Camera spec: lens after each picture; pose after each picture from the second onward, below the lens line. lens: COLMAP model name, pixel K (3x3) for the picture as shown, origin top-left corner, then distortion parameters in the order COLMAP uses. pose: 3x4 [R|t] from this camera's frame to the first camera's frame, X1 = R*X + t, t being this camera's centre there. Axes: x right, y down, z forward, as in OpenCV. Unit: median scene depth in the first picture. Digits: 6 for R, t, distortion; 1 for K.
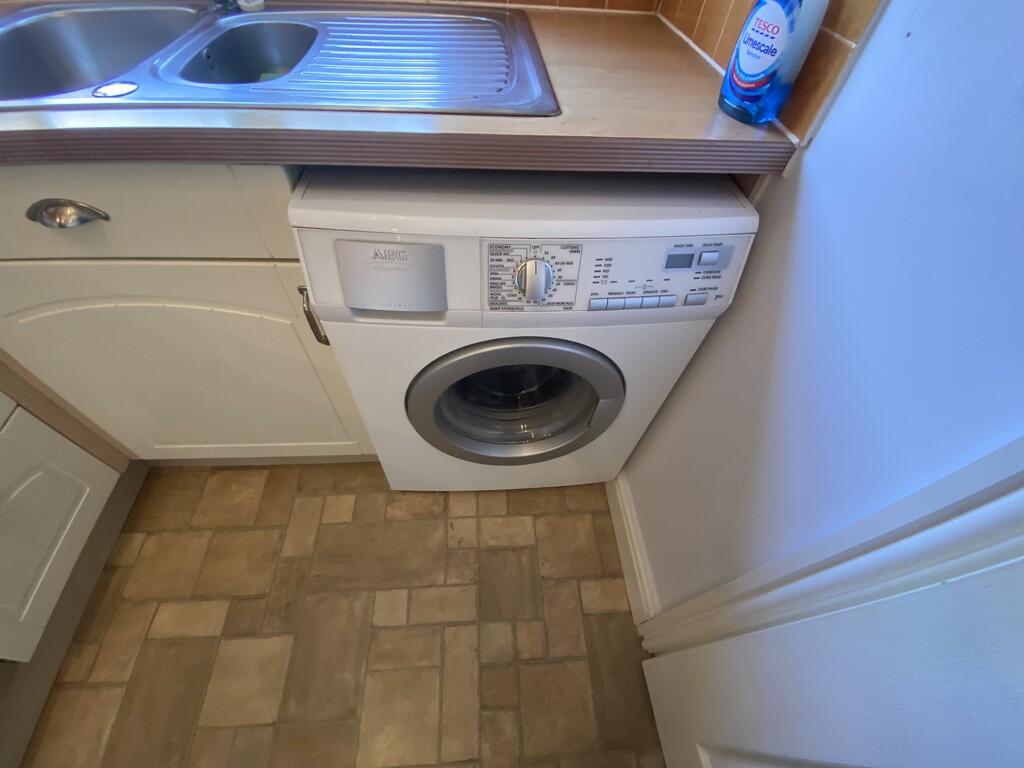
lens RADIAL K [[413.3, 0, 507.4], [0, 413.3, 384.9], [0, 0, 1]] dist [0.000792, -0.011422]
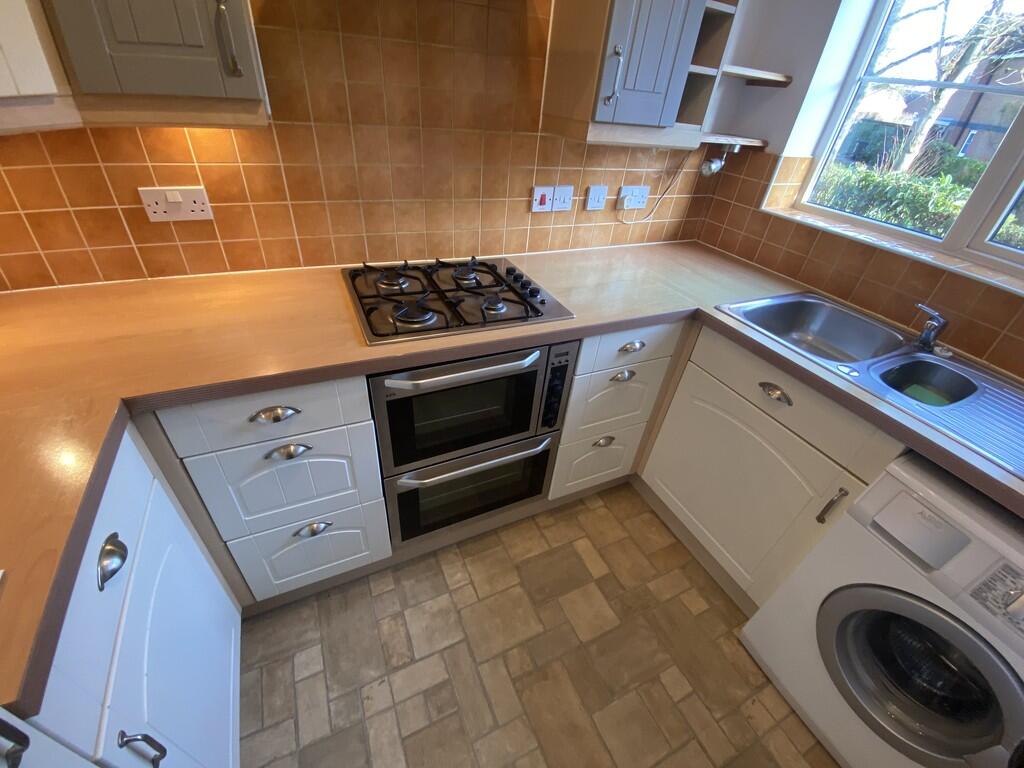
lens RADIAL K [[413.3, 0, 507.4], [0, 413.3, 384.9], [0, 0, 1]] dist [0.000792, -0.011422]
pose [[0.370184, 0.516901, -0.771866, 0.042978], [-0.772766, 0.632479, 0.052941, 0.352266], [0.515554, 0.576874, 0.633577, -0.755140]]
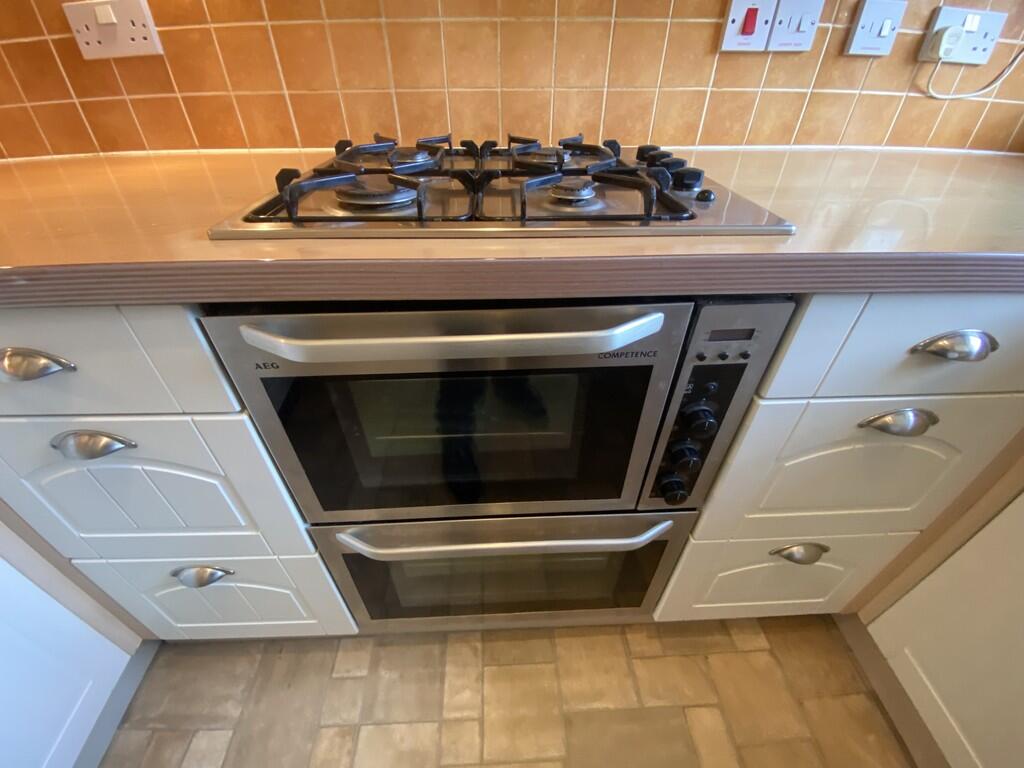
lens RADIAL K [[413.3, 0, 507.4], [0, 413.3, 384.9], [0, 0, 1]] dist [0.000792, -0.011422]
pose [[-0.022352, 0.564324, -0.825250, -0.594685], [-0.794908, 0.490582, 0.357001, 0.283930], [0.606318, 0.663978, 0.437620, -0.150637]]
